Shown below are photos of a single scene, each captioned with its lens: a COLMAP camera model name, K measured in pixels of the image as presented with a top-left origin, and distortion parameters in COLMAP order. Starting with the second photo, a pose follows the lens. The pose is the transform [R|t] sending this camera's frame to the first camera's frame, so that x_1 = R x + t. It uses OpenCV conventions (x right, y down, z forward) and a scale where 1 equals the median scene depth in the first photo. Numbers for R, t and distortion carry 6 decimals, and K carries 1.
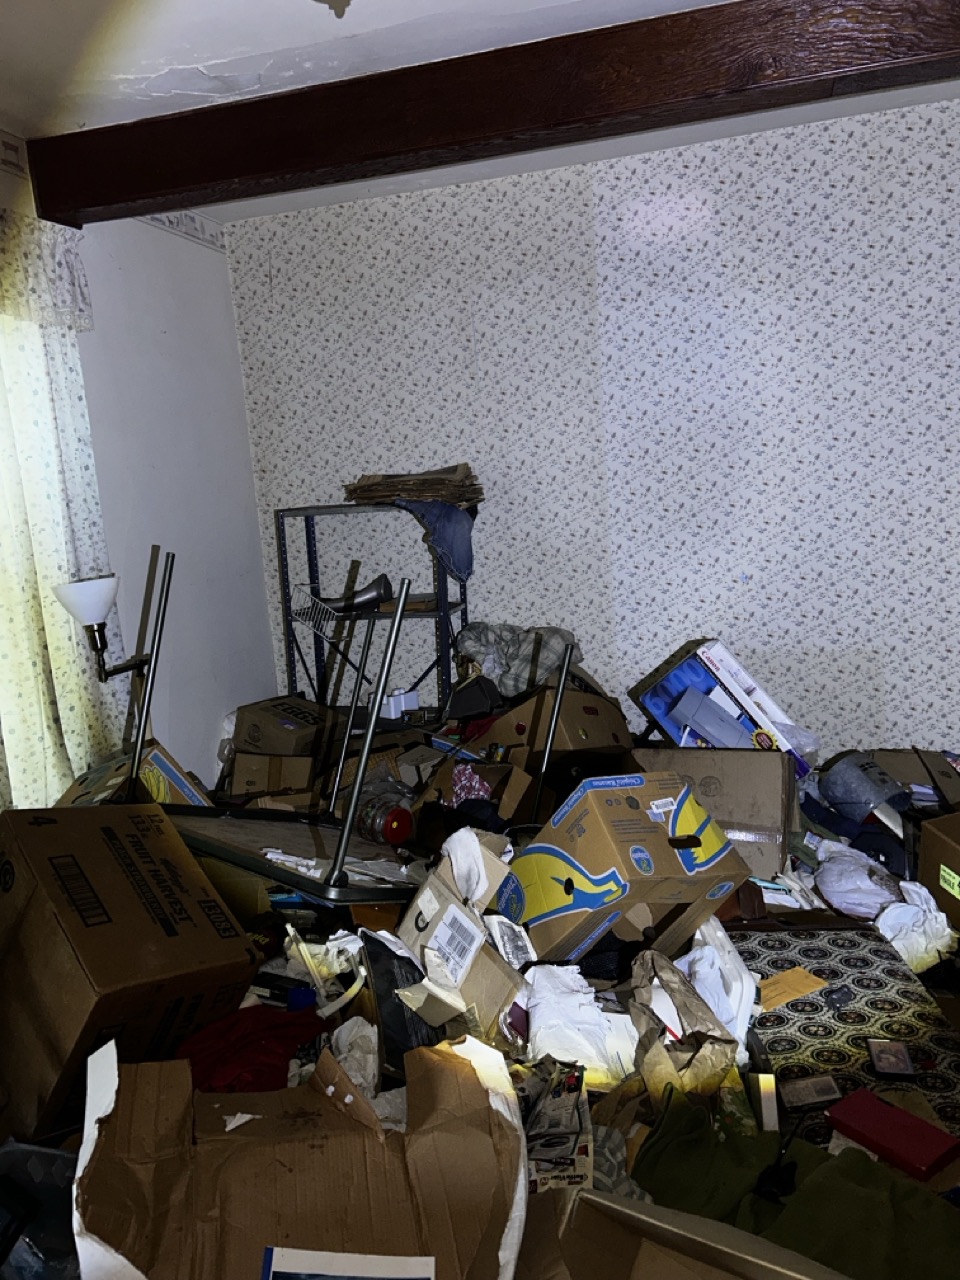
lens RADIAL K [[891.3, 0, 480.0], [0, 891.3, 640.0], [0, 0, 1]] dist [0.002360, -0.001090]
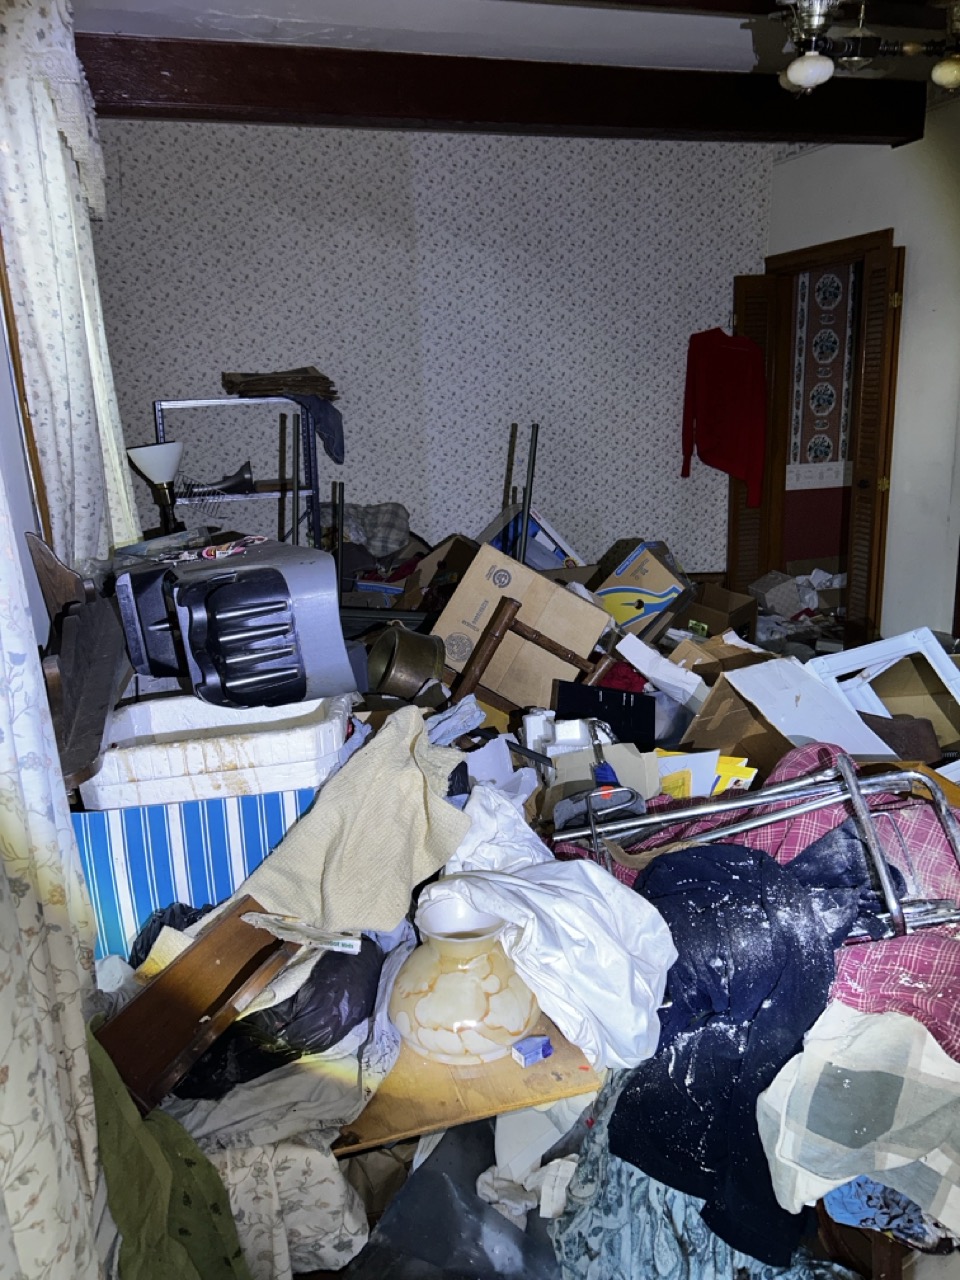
lens RADIAL K [[891.3, 0, 480.0], [0, 891.3, 640.0], [0, 0, 1]] dist [0.002360, -0.001090]
pose [[0.824765, -0.111797, 0.554314, -0.633795], [0.079579, 0.993453, 0.081960, 0.101503], [-0.559848, -0.023486, 0.828263, -0.145997]]
